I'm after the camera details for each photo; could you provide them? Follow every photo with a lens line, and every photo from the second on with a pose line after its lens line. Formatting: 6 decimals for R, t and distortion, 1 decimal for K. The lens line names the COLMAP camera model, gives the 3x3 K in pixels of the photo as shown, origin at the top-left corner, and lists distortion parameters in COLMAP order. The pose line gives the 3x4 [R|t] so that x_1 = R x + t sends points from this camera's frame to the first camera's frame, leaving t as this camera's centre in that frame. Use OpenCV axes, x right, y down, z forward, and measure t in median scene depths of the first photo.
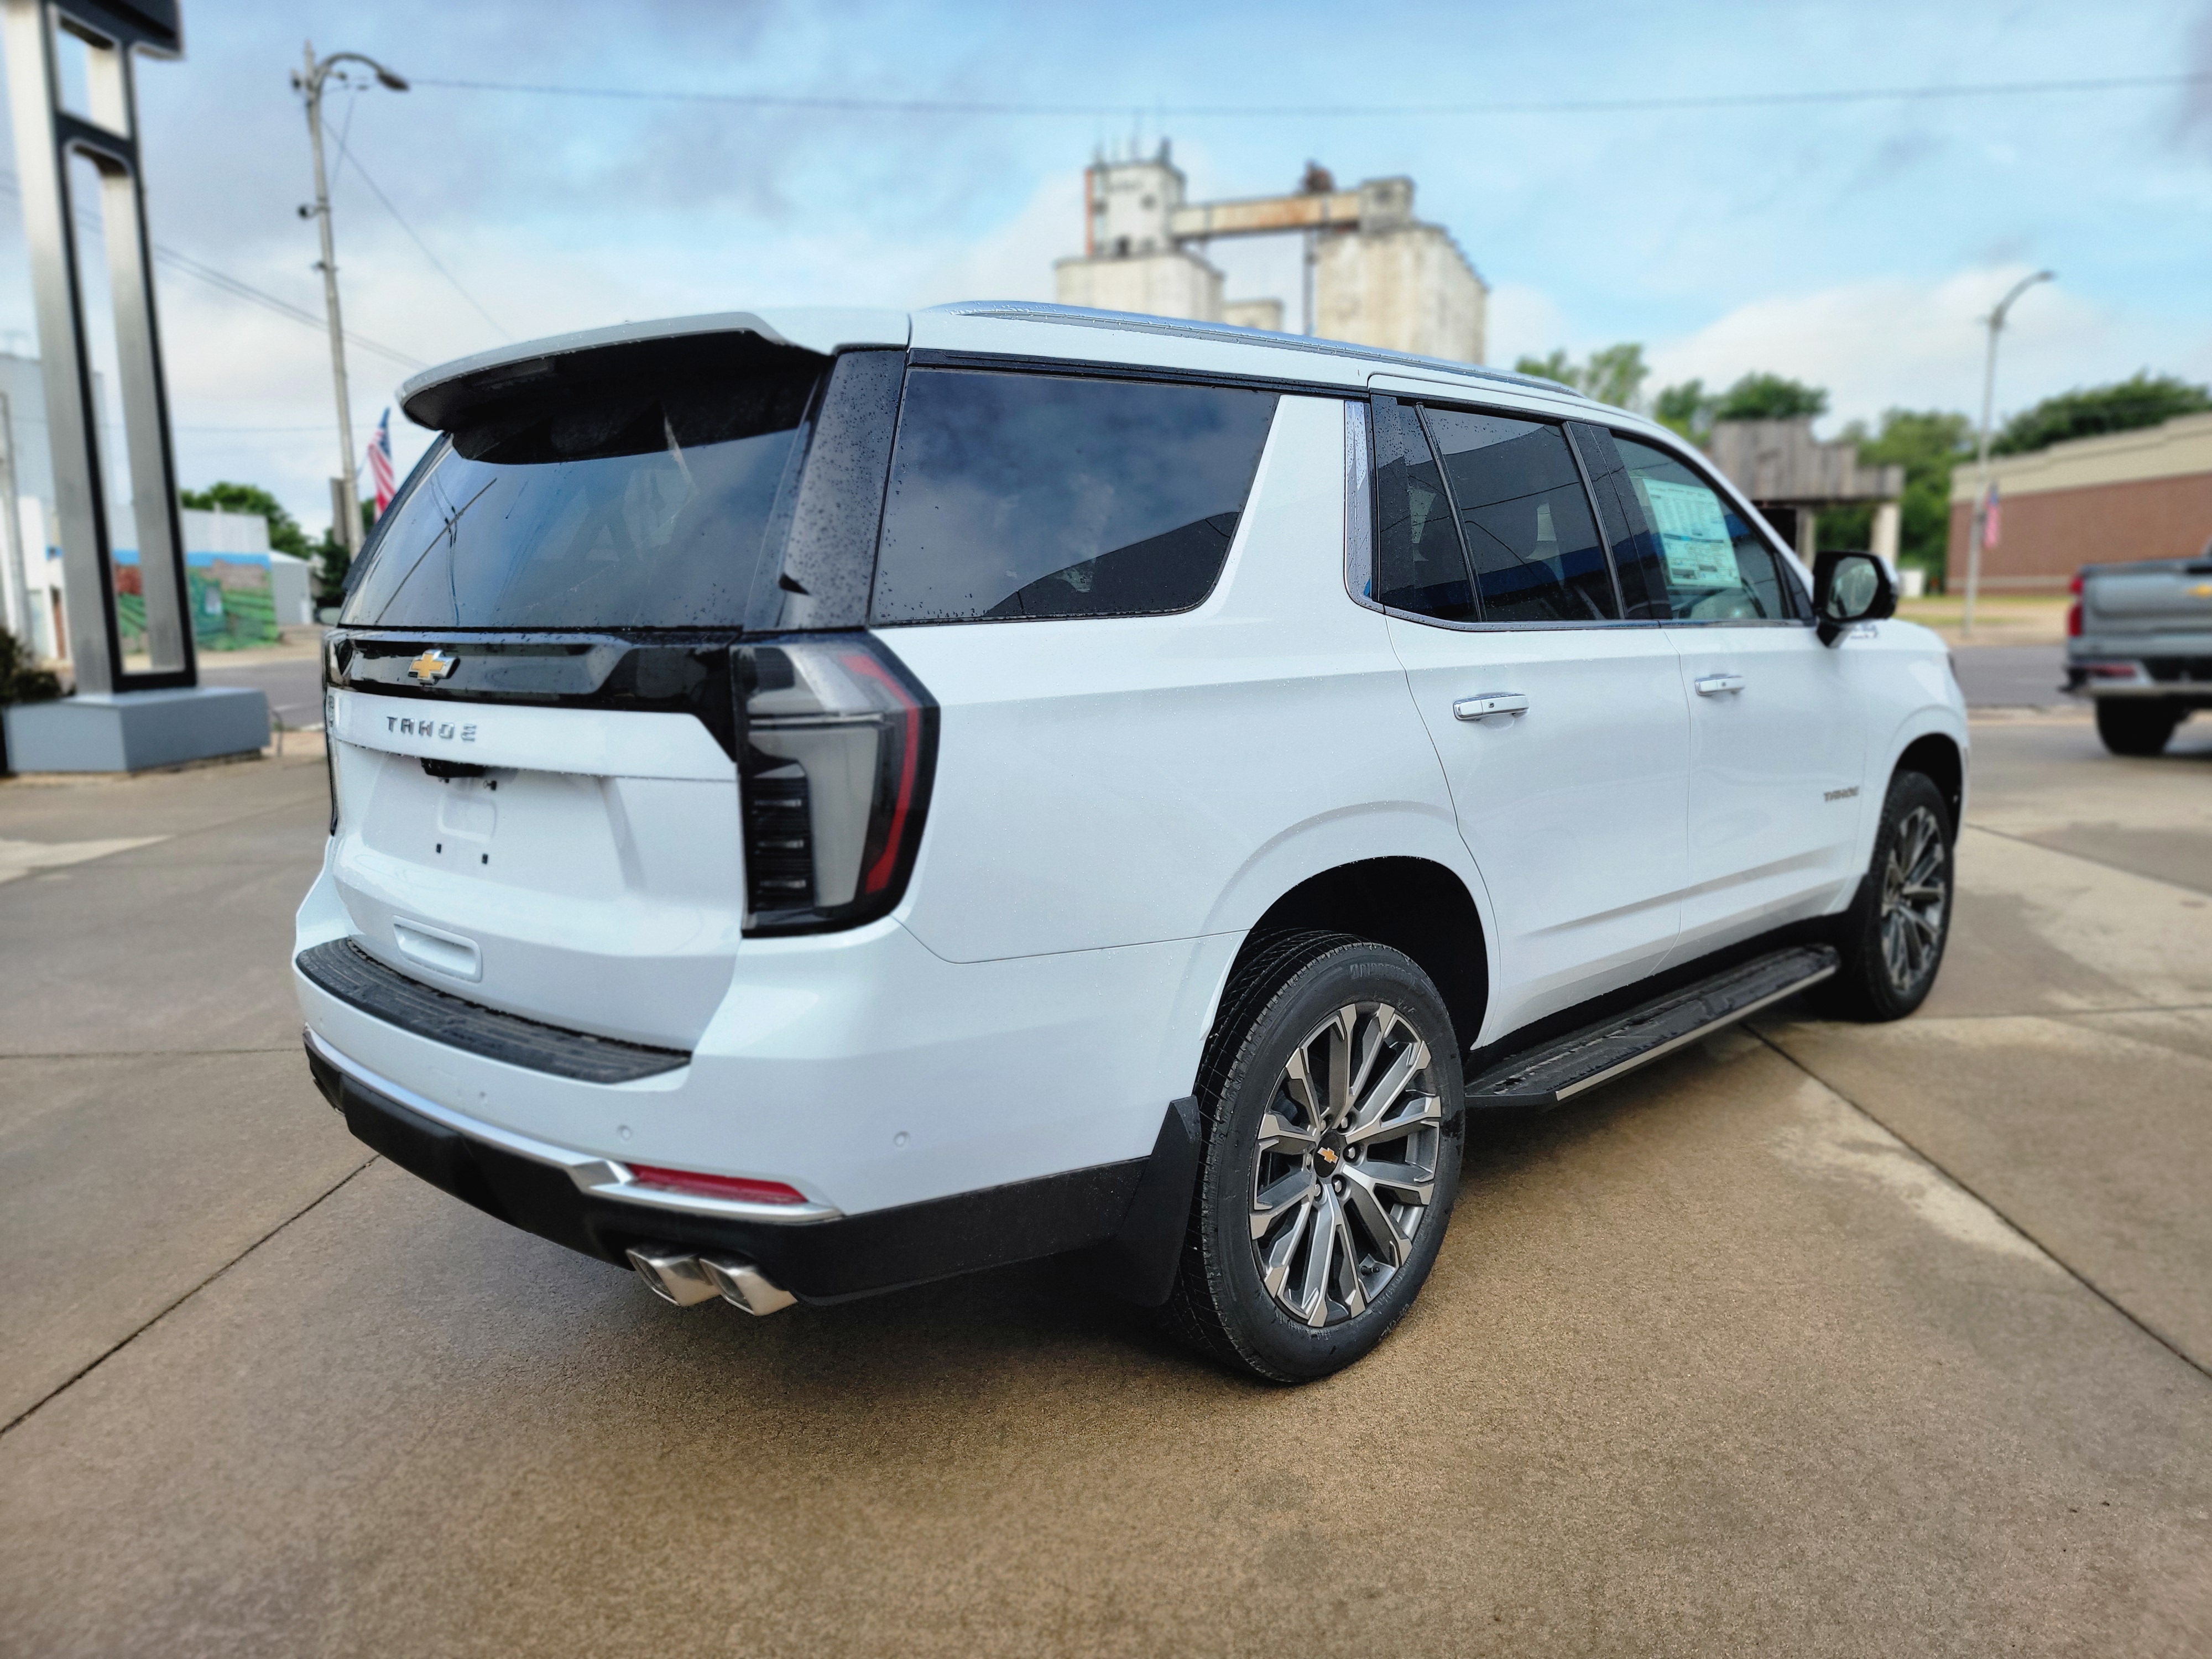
lens RADIAL K [[1542.3, 0, 1106.0], [0, 1542.3, 829.5], [0, 0, 1]] dist [0.081806, -0.069948]
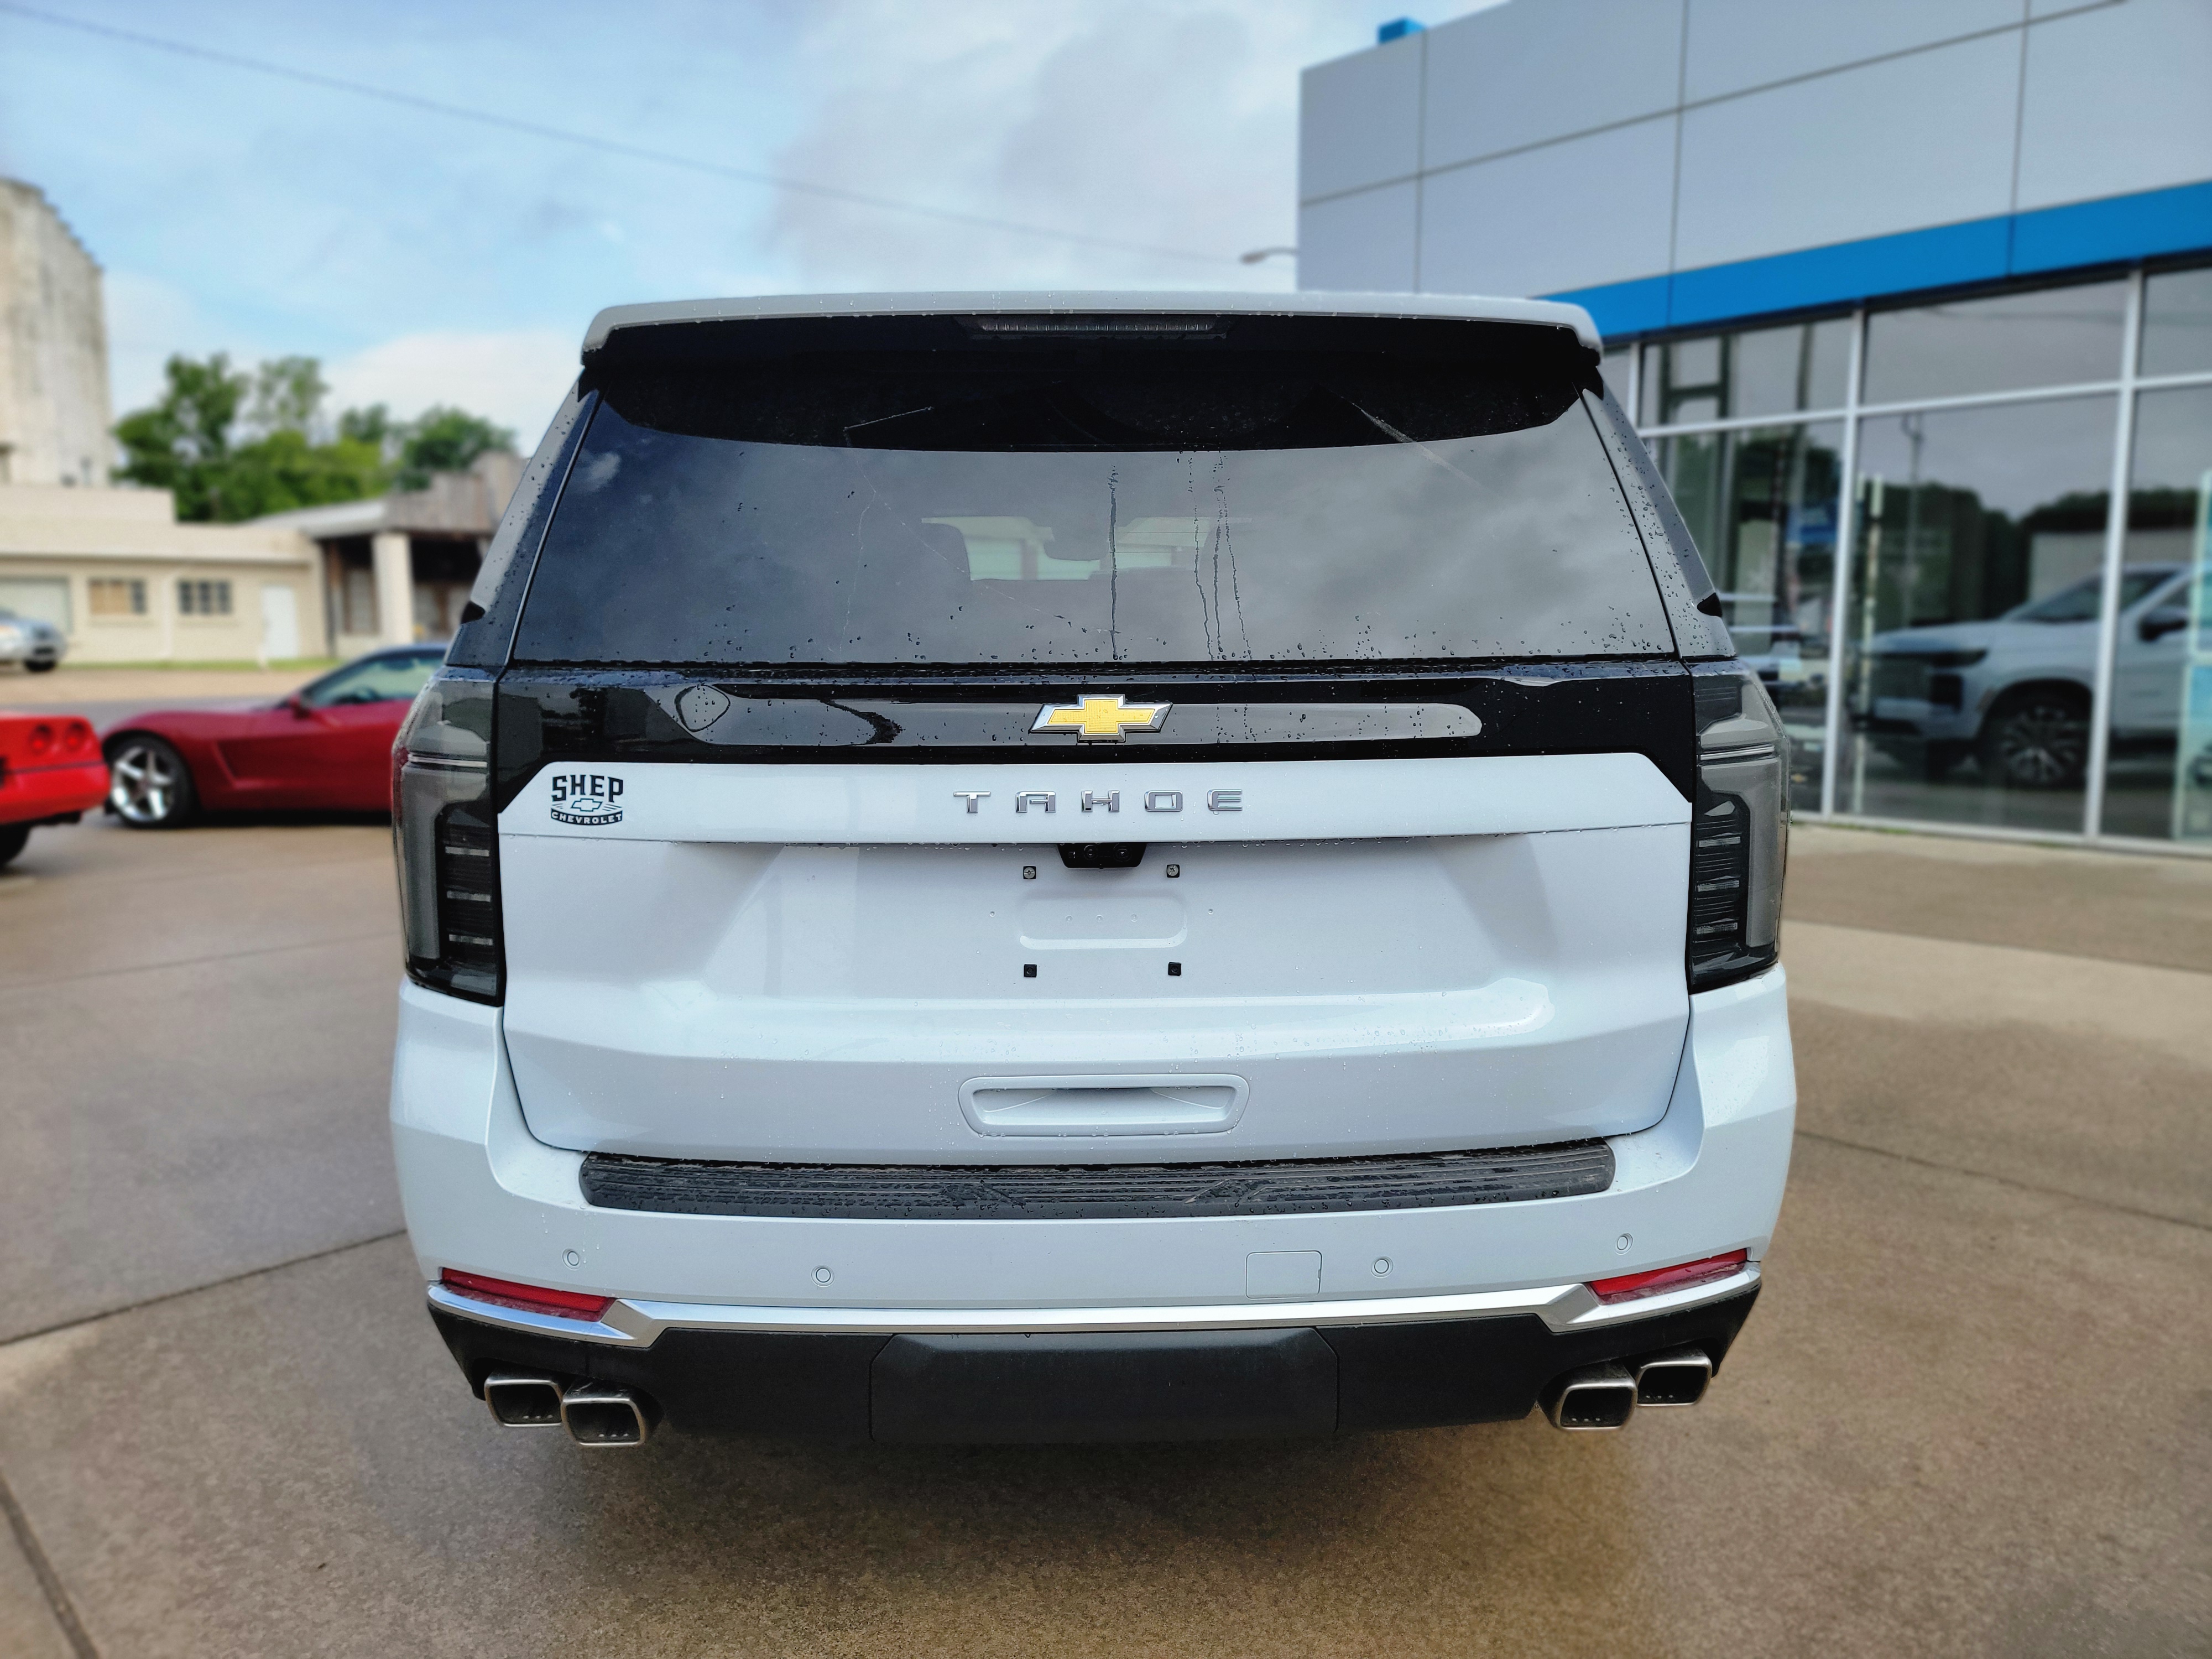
lens RADIAL K [[1572.4, 0, 1074.6], [0, 1572.4, 807.6], [0, 0, 1]] dist [0.087931, -0.083734]
pose [[0.703476, -0.074779, 0.706774, -0.684789], [0.100048, 0.994966, 0.005690, -0.048218], [-0.703642, 0.066709, 0.707417, 0.348707]]
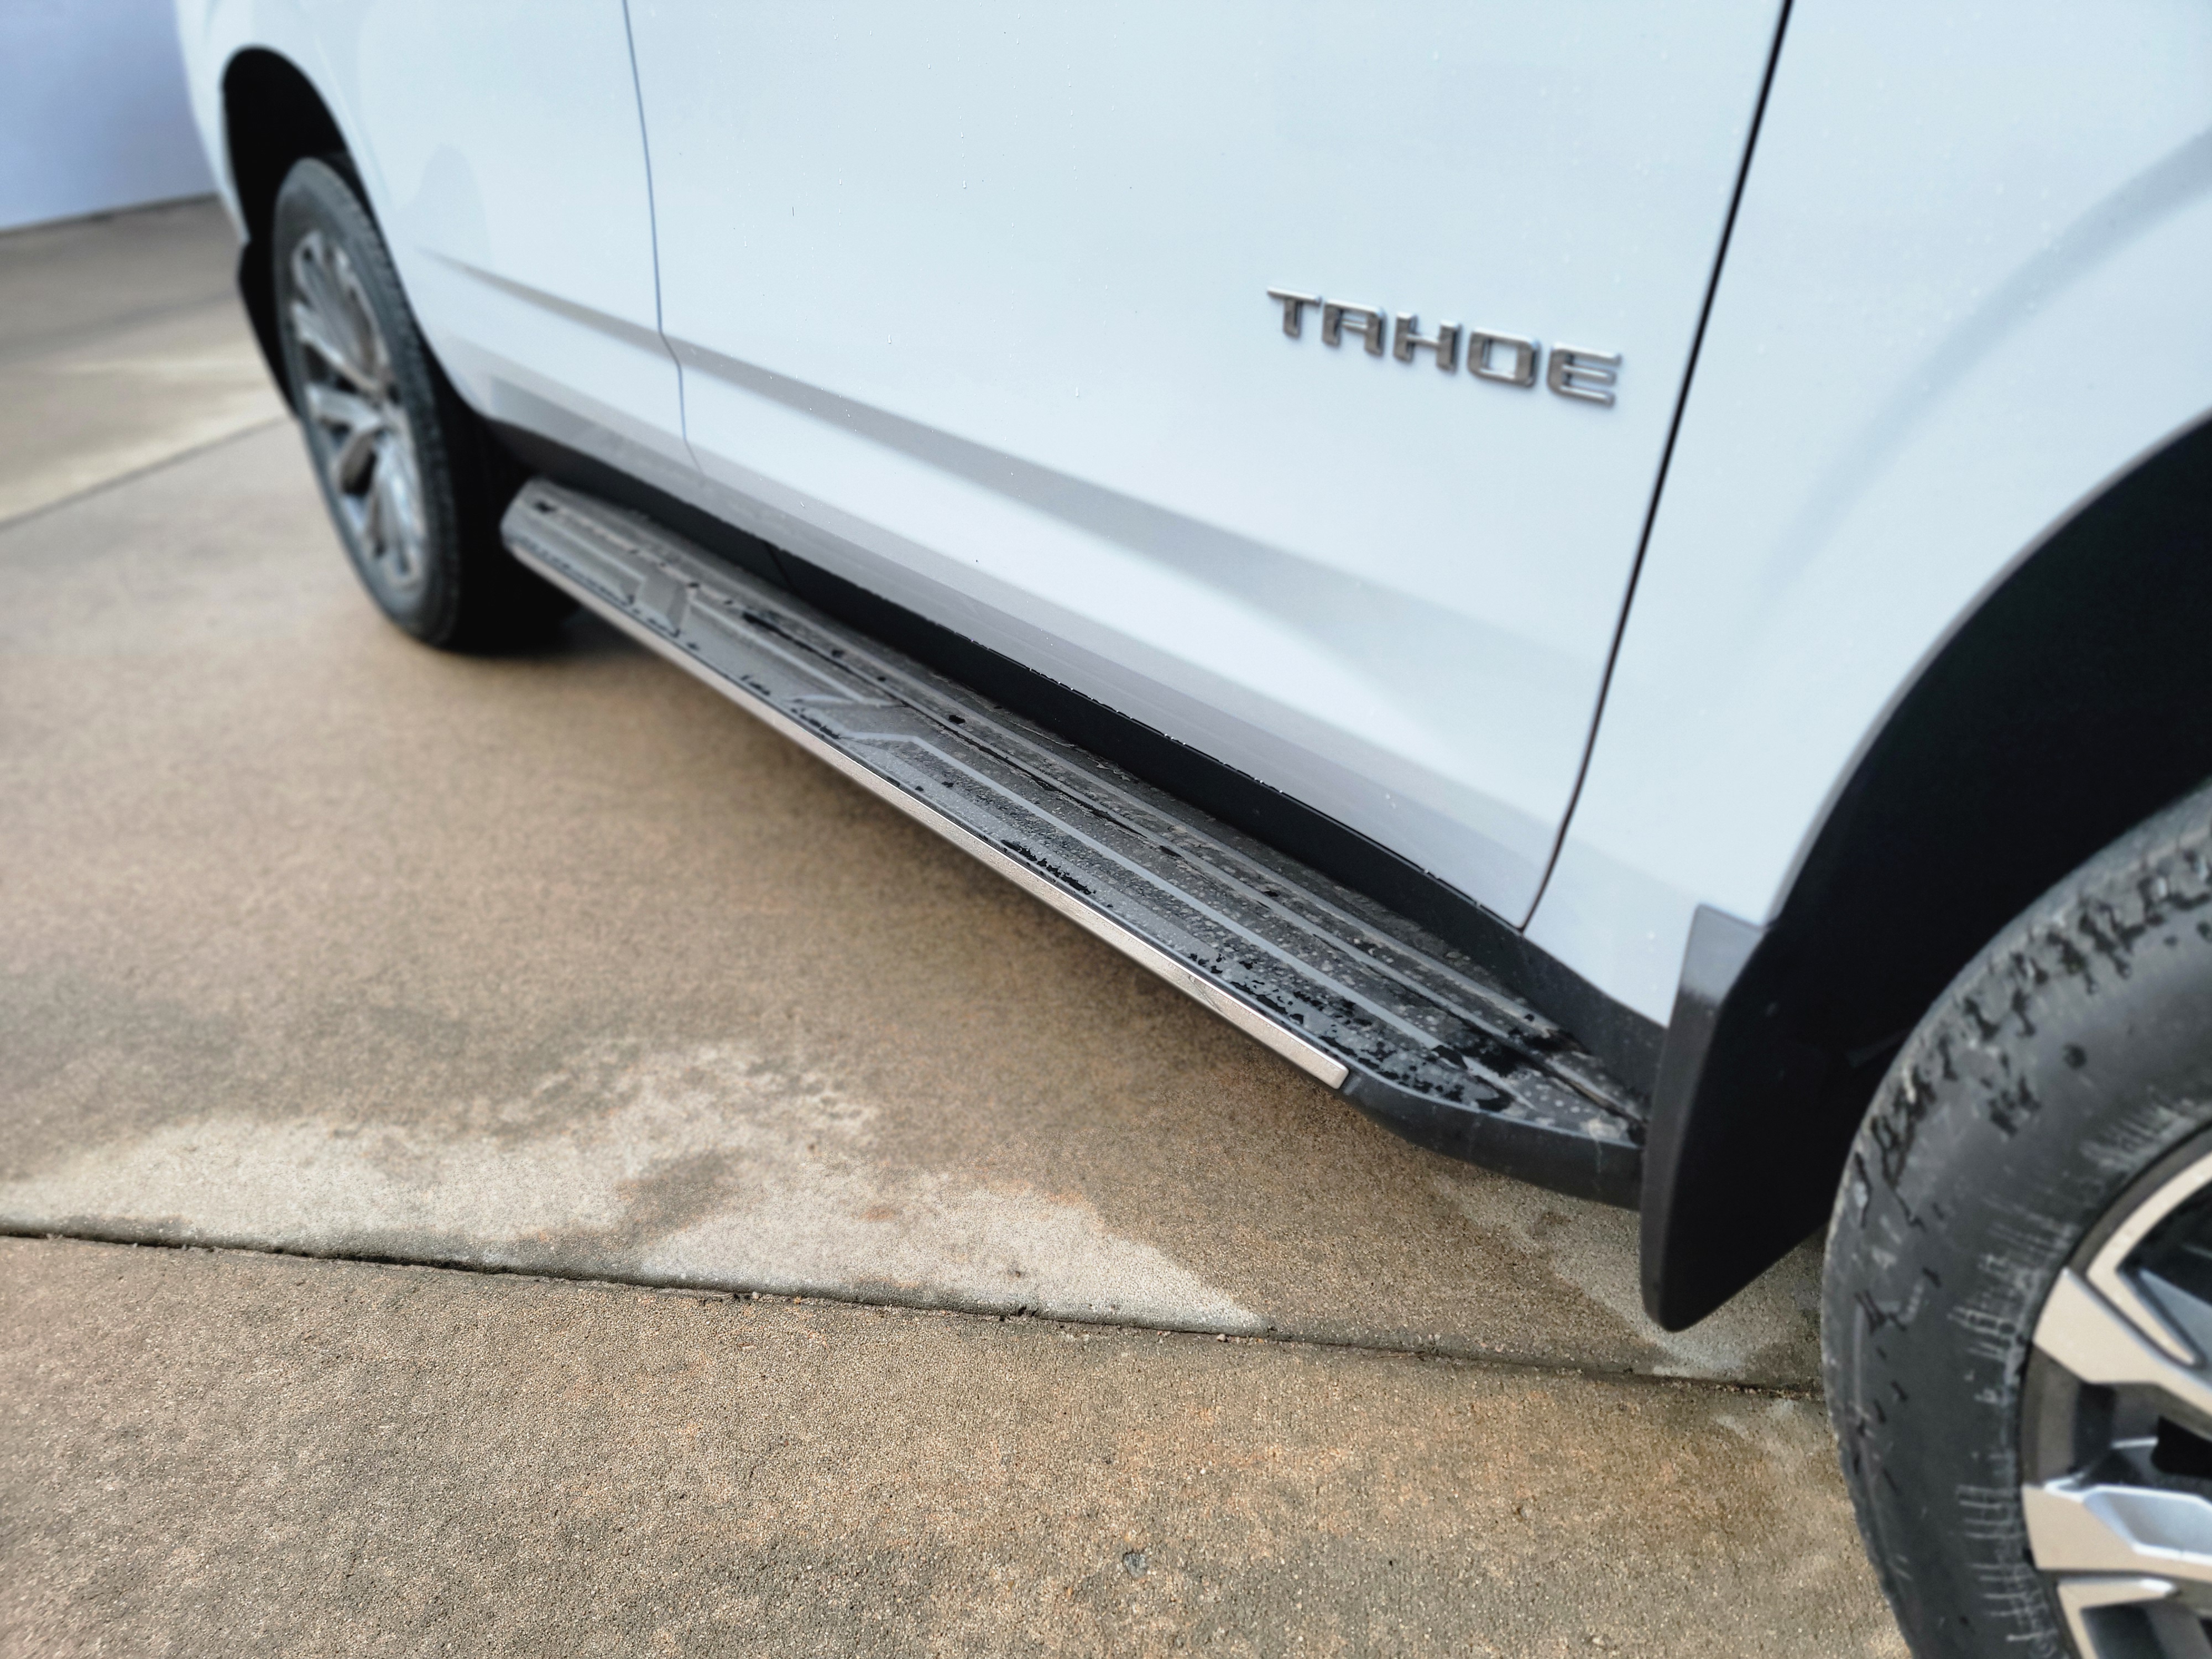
lens RADIAL K [[1522.4, 0, 1115.7], [0, 1522.4, 823.7], [0, 0, 1]] dist [0.079799, -0.070611]
pose [[-0.114259, 0.474339, -0.872896, 0.819104], [-0.137112, 0.862712, 0.486753, -0.072801], [0.983944, 0.175300, -0.033536, 1.200546]]
